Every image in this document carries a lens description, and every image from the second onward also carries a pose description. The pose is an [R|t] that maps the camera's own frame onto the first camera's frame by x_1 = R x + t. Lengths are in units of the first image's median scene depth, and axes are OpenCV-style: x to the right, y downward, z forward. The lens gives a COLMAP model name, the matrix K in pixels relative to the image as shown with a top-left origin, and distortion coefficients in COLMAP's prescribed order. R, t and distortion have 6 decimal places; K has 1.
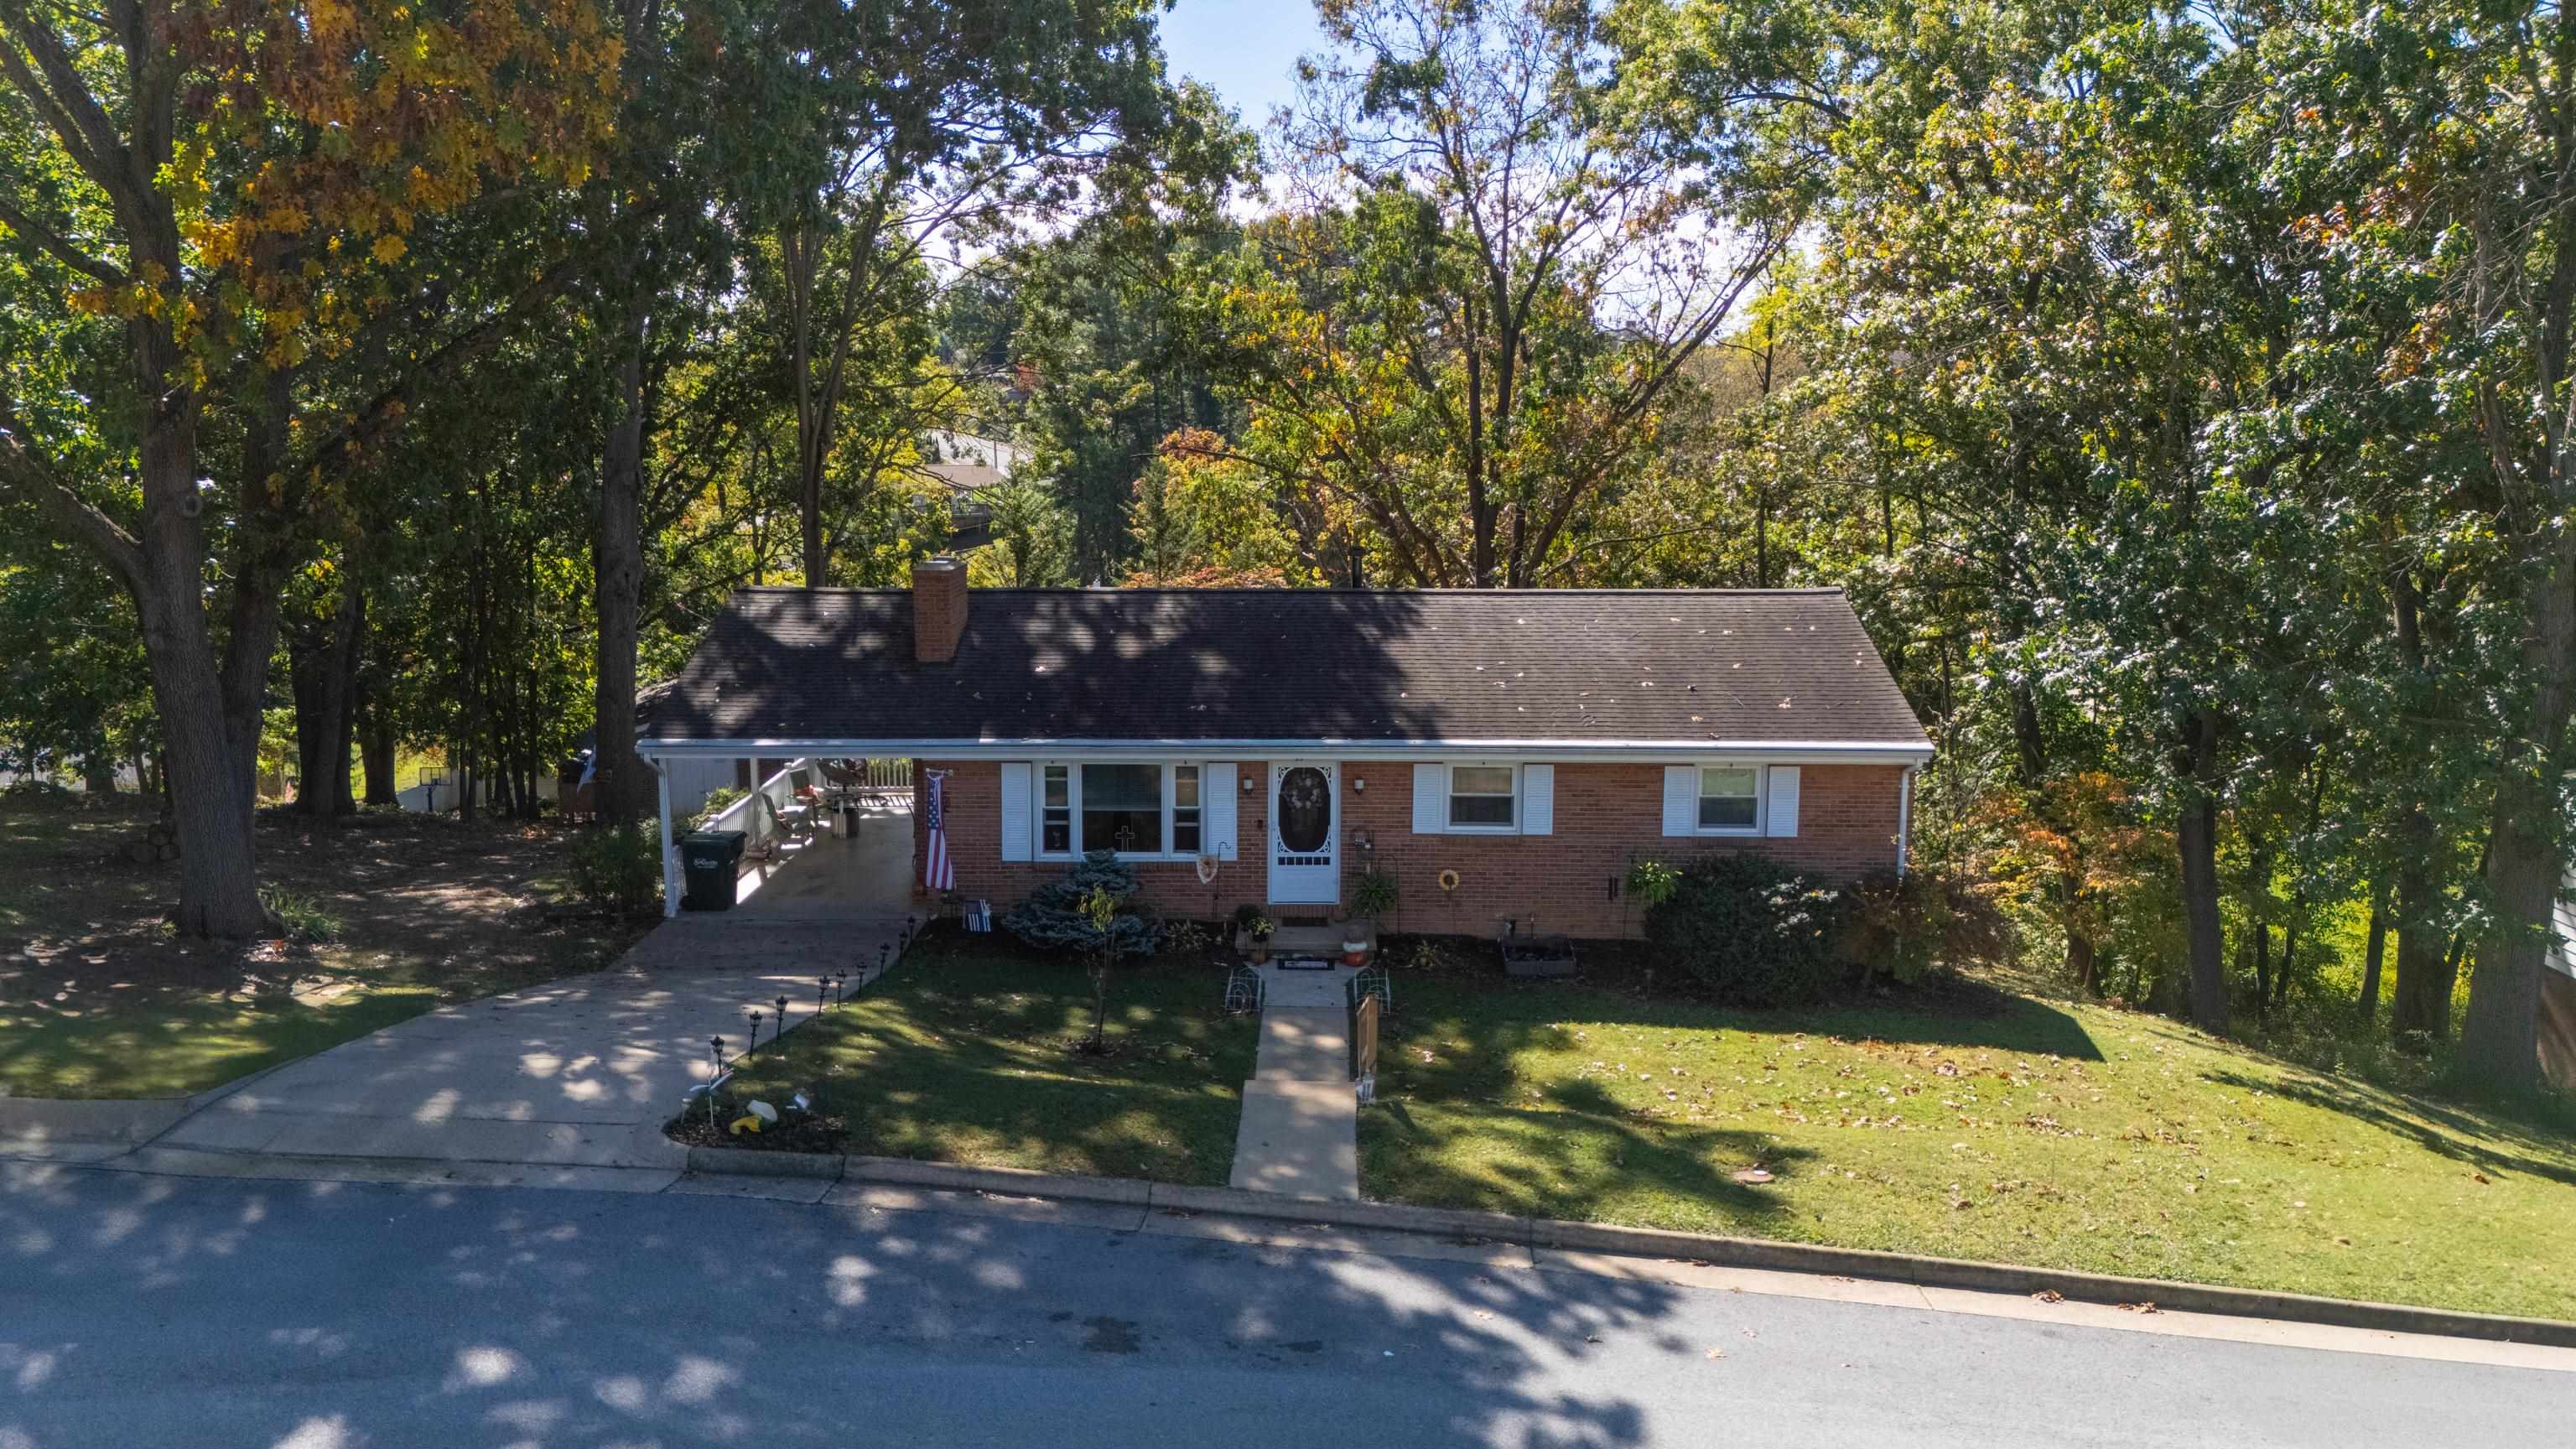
lens RADIAL K [[1898.0, 0, 1280.1], [0, 1898.0, 706.7], [0, 0, 1]] dist [0.051474, -0.031922]
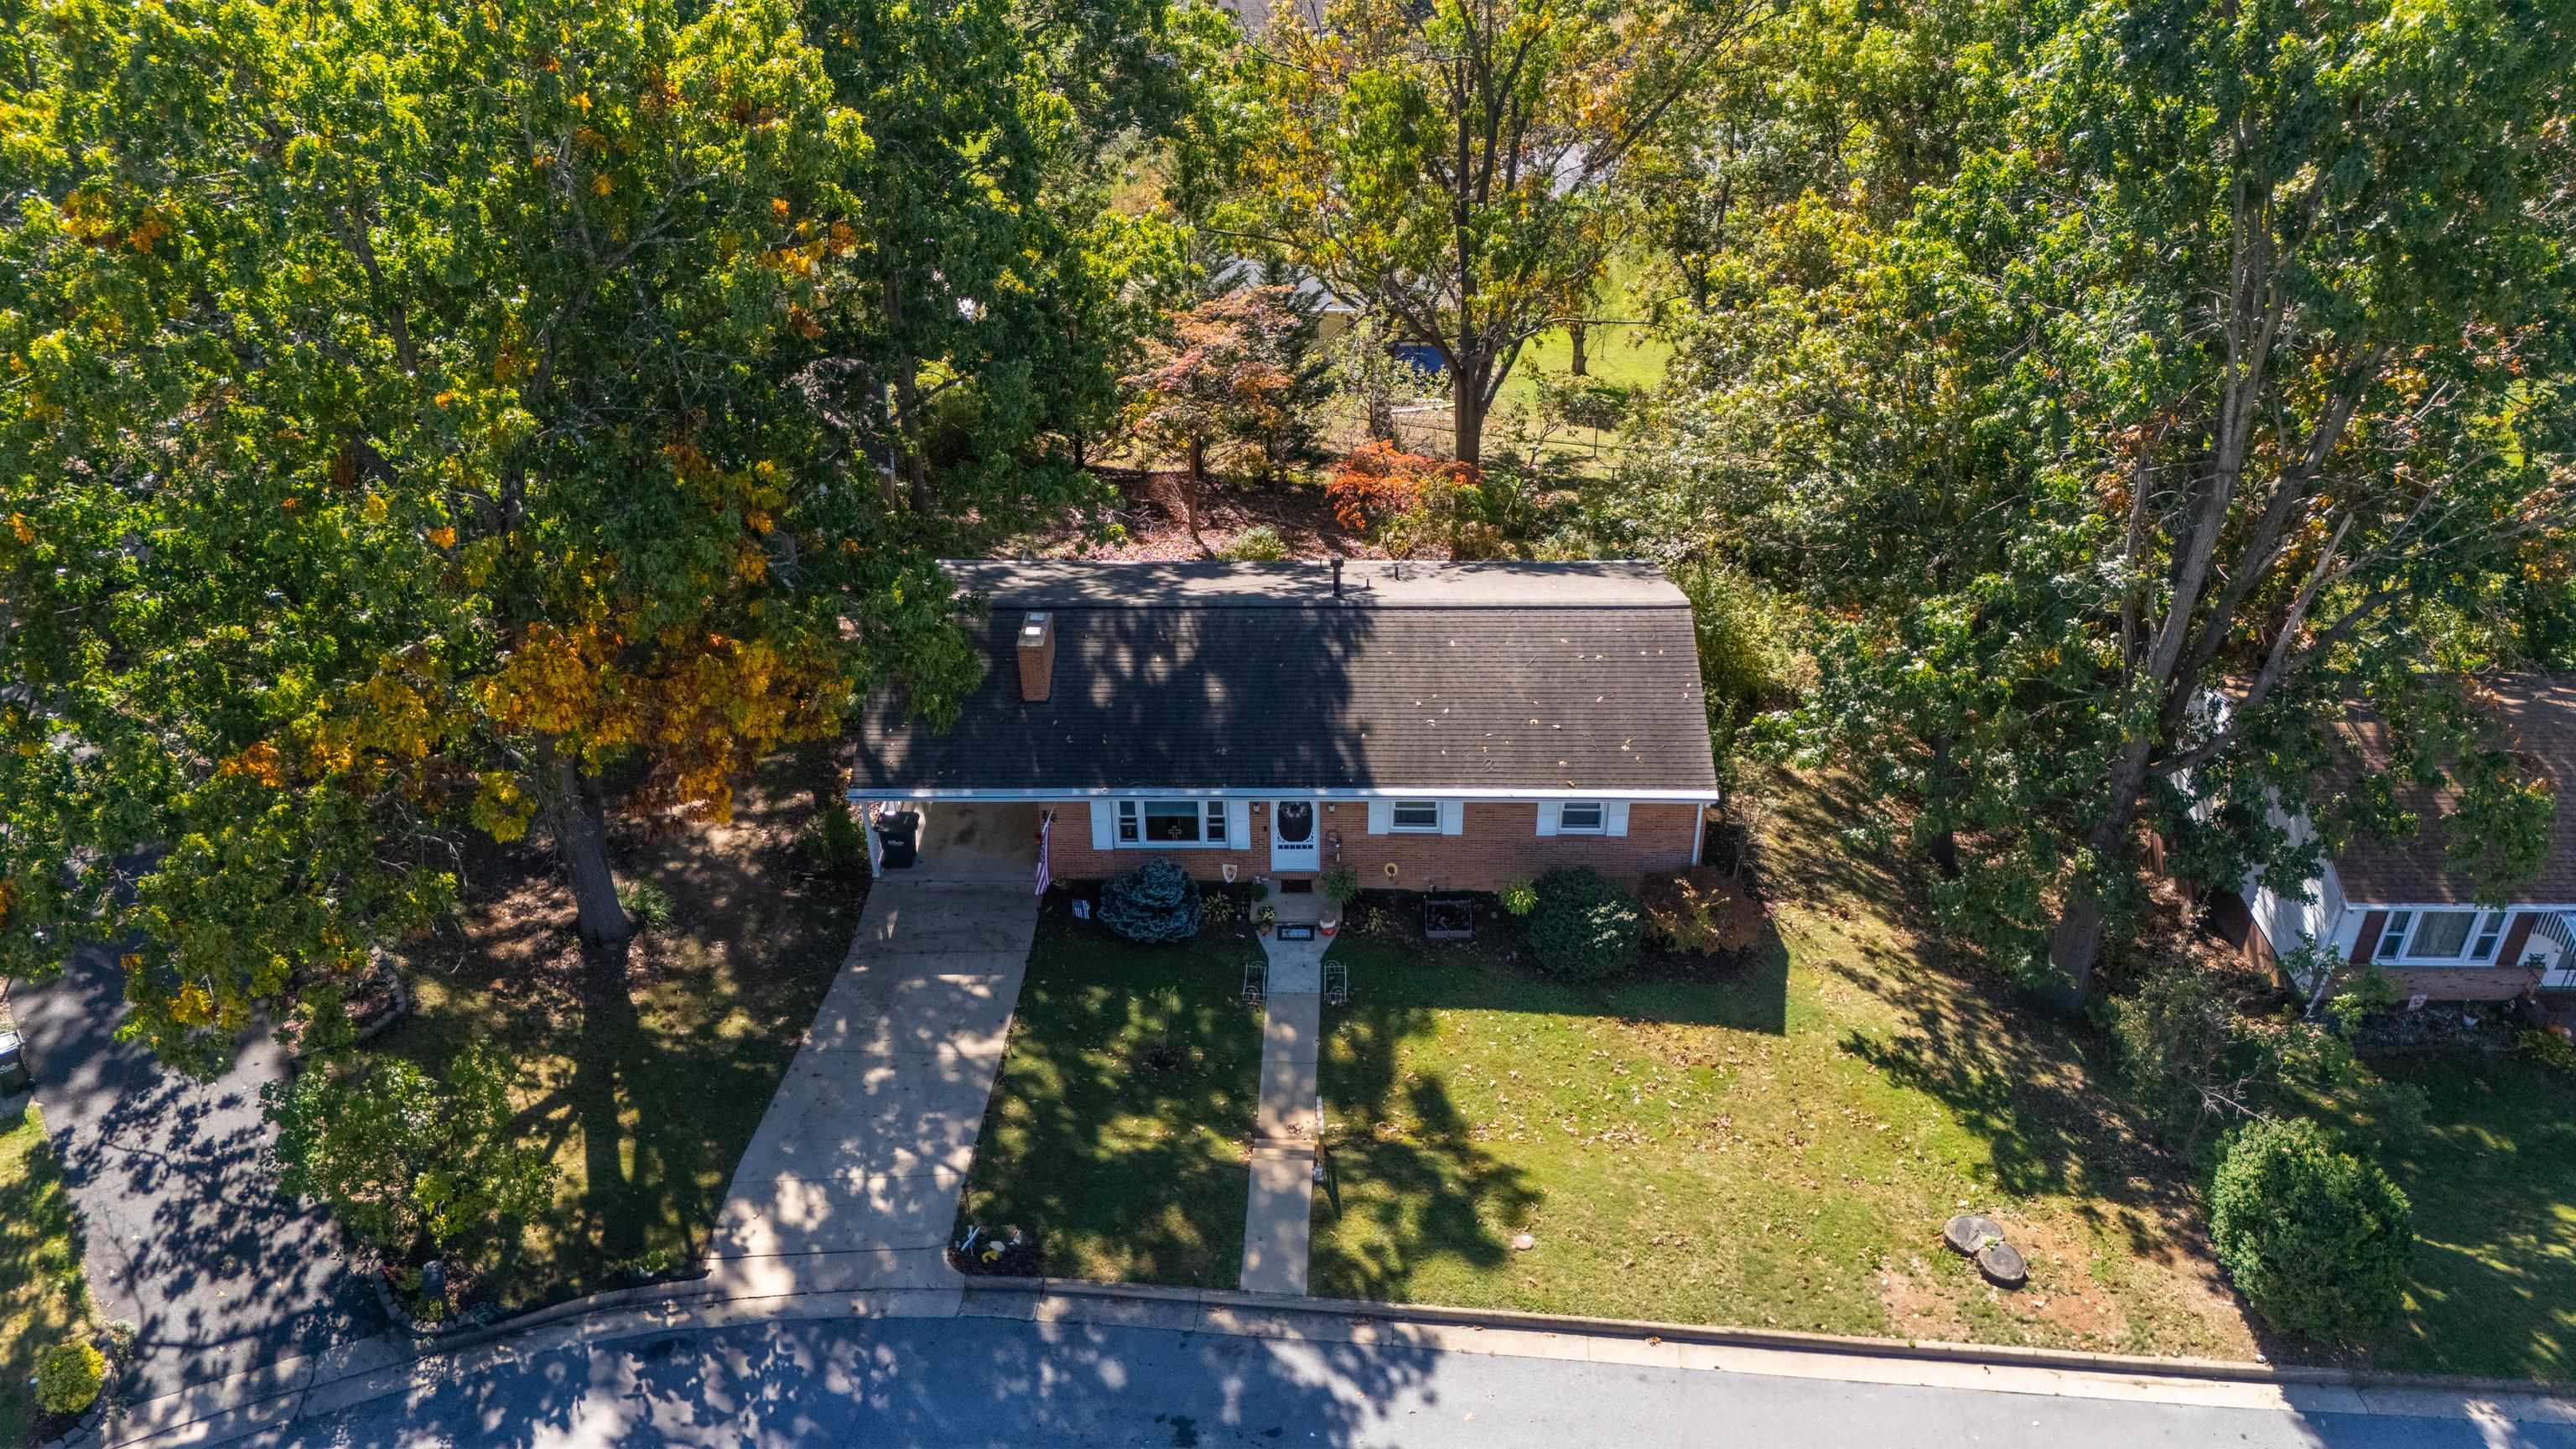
lens RADIAL K [[1898.0, 0, 1303.0], [0, 1898.0, 763.6], [0, 0, 1]] dist [0.051474, -0.031922]
pose [[0.999452, -0.004337, -0.032823, 0.071925], [0.018057, 0.902369, 0.430586, -0.655094], [0.027751, -0.430943, 0.901952, -0.333843]]
